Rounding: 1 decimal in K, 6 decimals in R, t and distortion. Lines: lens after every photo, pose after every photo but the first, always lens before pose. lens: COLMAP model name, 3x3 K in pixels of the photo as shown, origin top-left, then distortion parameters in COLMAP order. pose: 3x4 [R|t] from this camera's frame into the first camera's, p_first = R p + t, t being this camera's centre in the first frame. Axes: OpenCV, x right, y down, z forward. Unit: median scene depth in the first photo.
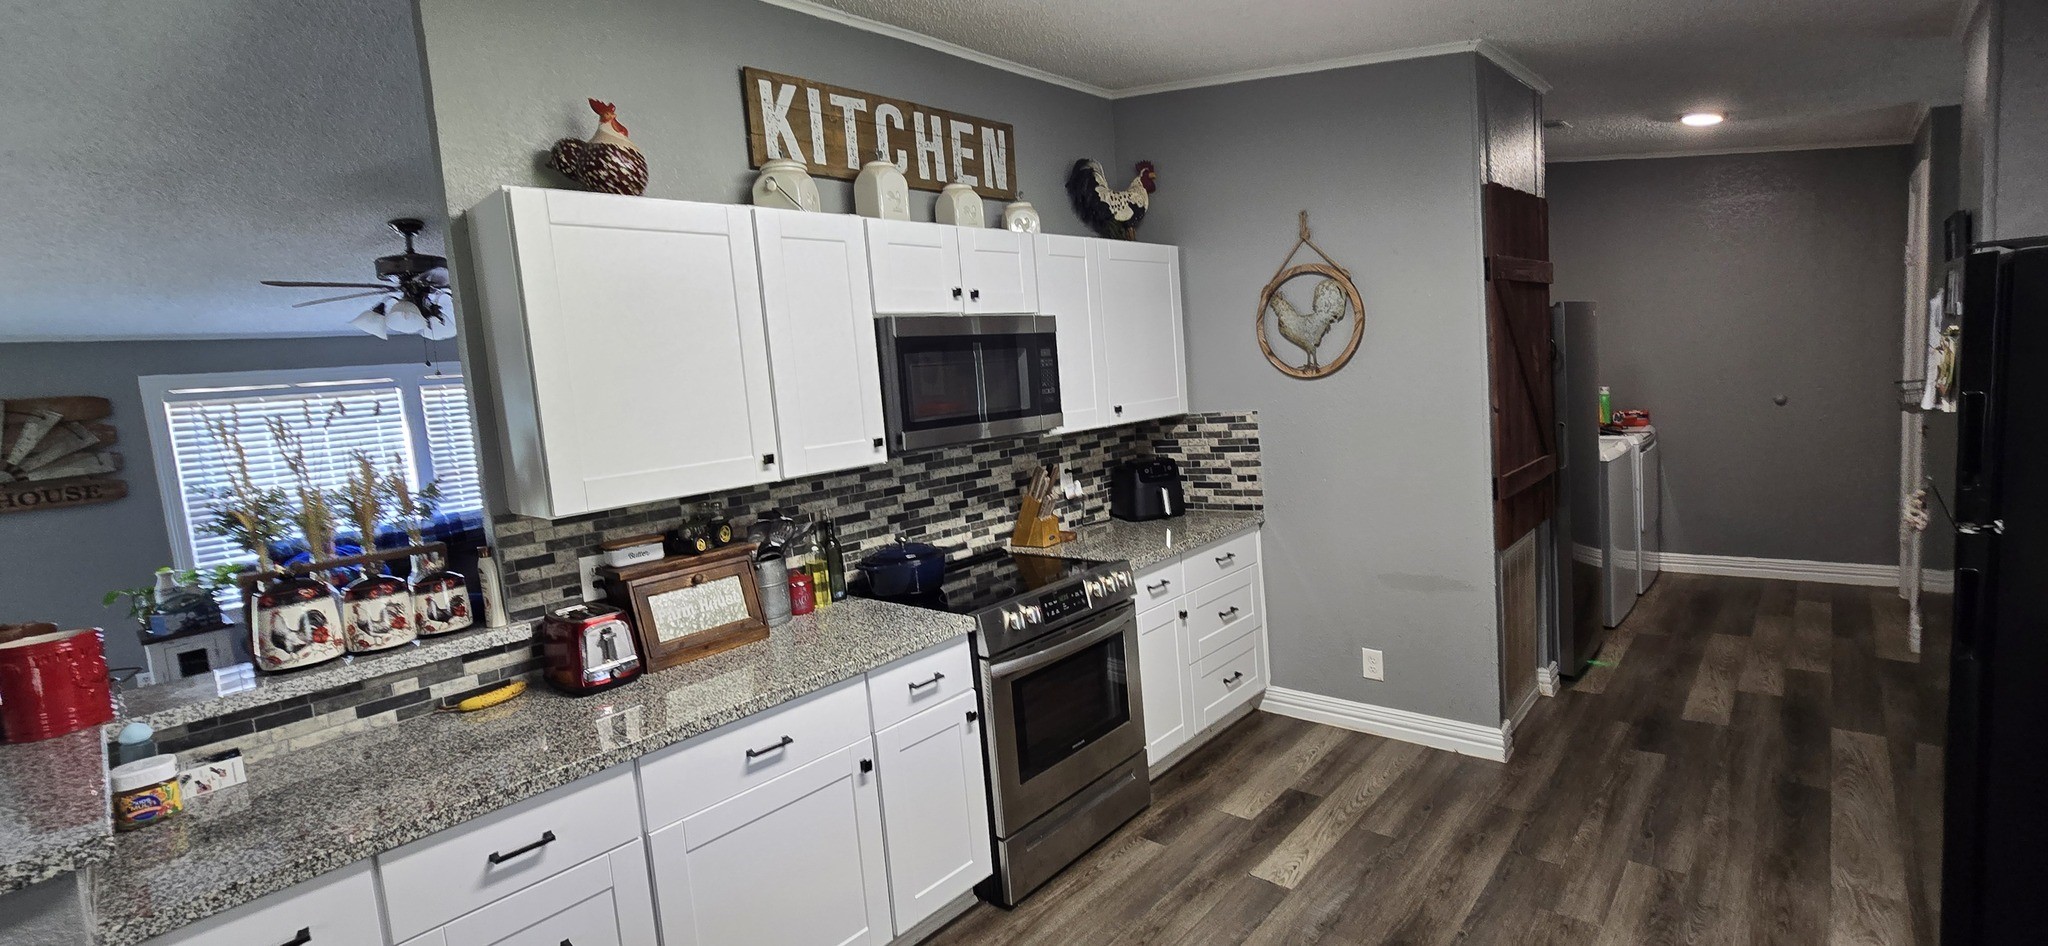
lens RADIAL K [[867.7, 0, 1018.0], [0, 867.7, 467.7], [0, 0, 1]] dist [-0.001020, -0.000160]
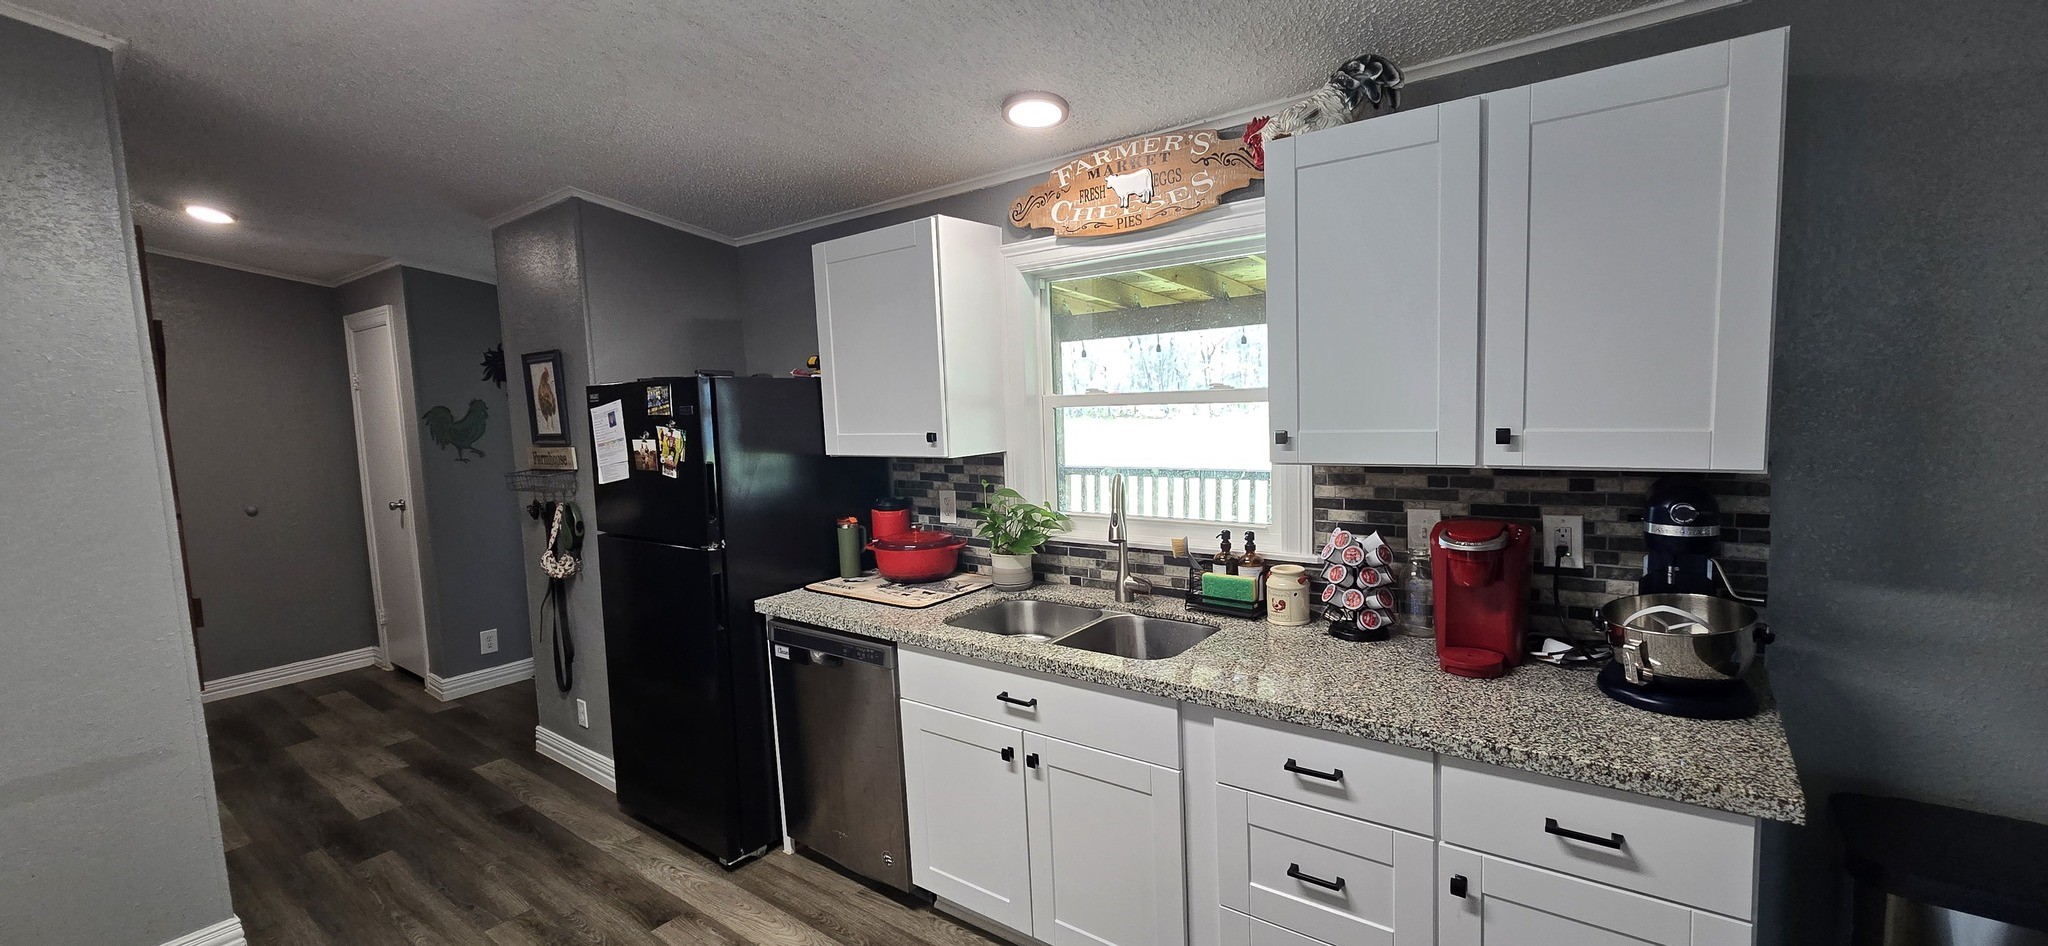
lens RADIAL K [[848.5, 0, 1021.9], [0, 848.5, 482.7], [0, 0, 1]] dist [-0.000174, -0.000134]
pose [[-0.083974, -0.011606, 0.996400, -0.231599], [0.150213, 0.988358, 0.024172, 0.000509], [-0.985081, 0.151702, -0.081253, 0.256279]]
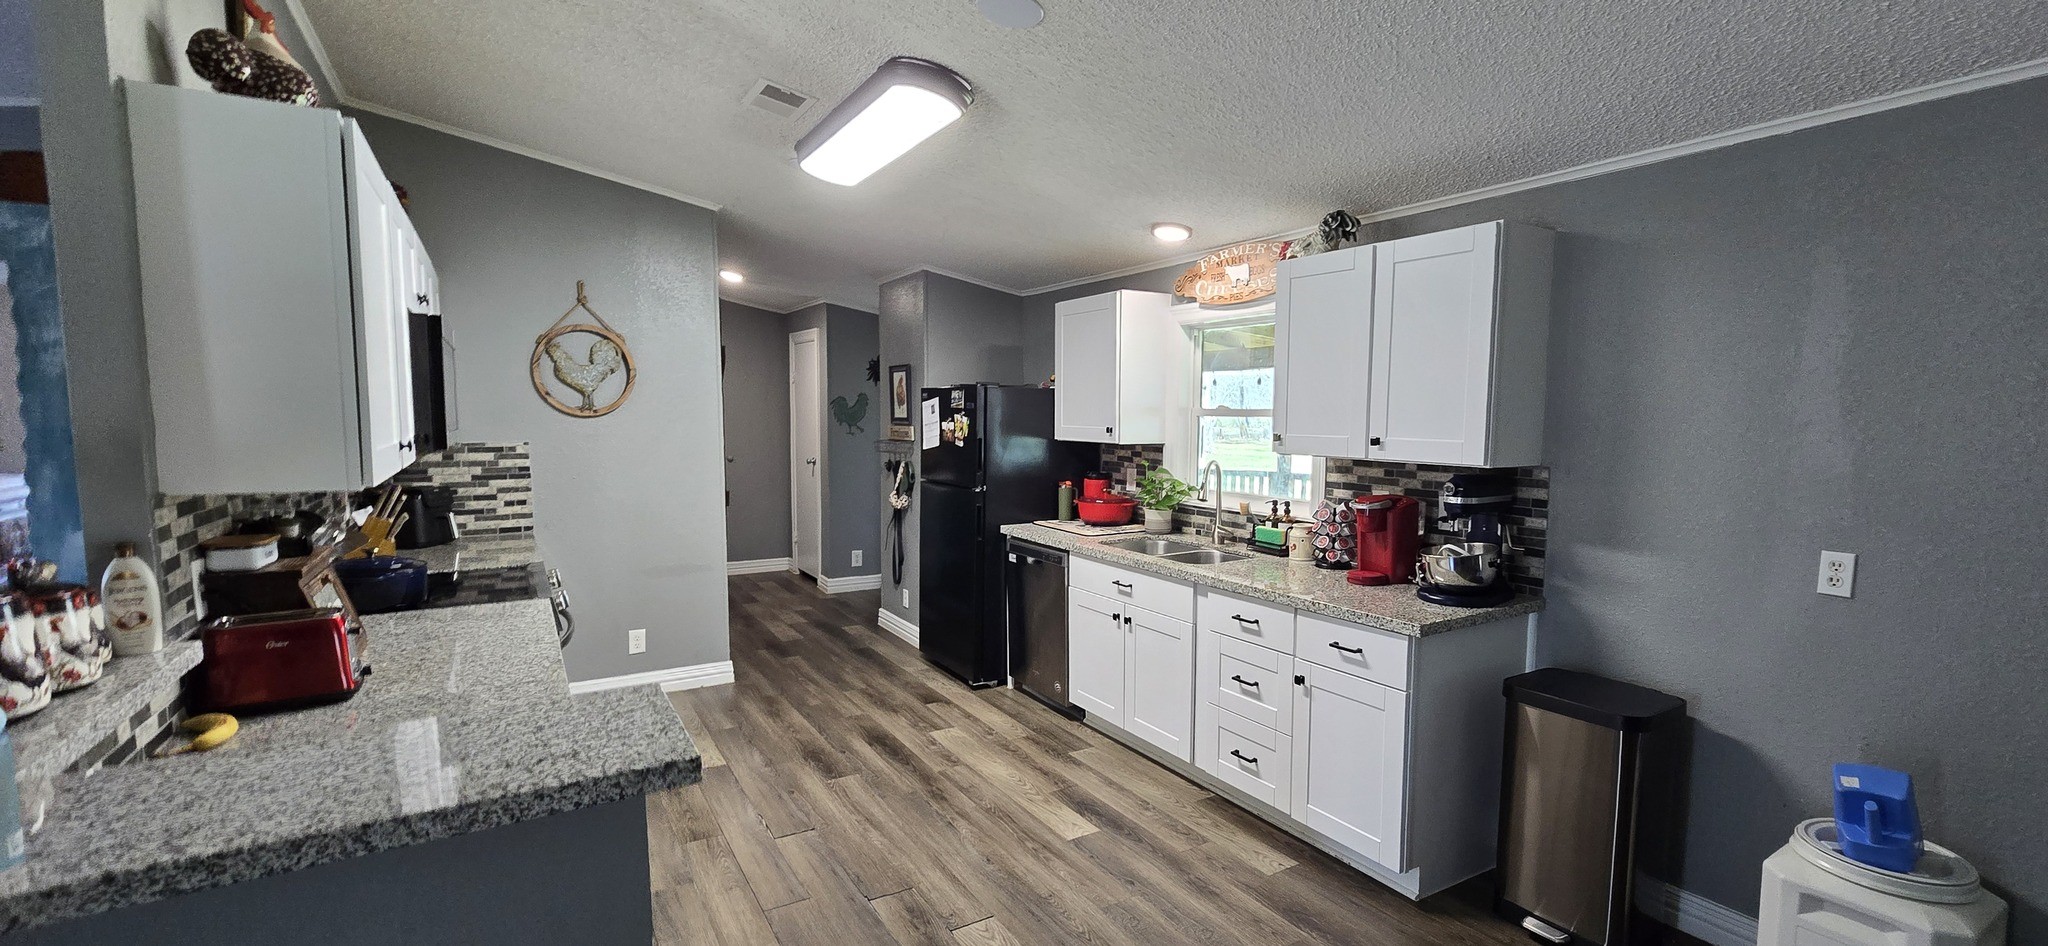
lens RADIAL K [[878.0, 0, 1067.4], [0, 878.0, 506.0], [0, 0, 1]] dist [-0.000738, -0.000344]
pose [[0.249747, -0.015378, 0.968189, -0.654413], [0.068248, 0.997667, -0.001759, 0.066948], [-0.965903, 0.066516, 0.250213, 0.037216]]
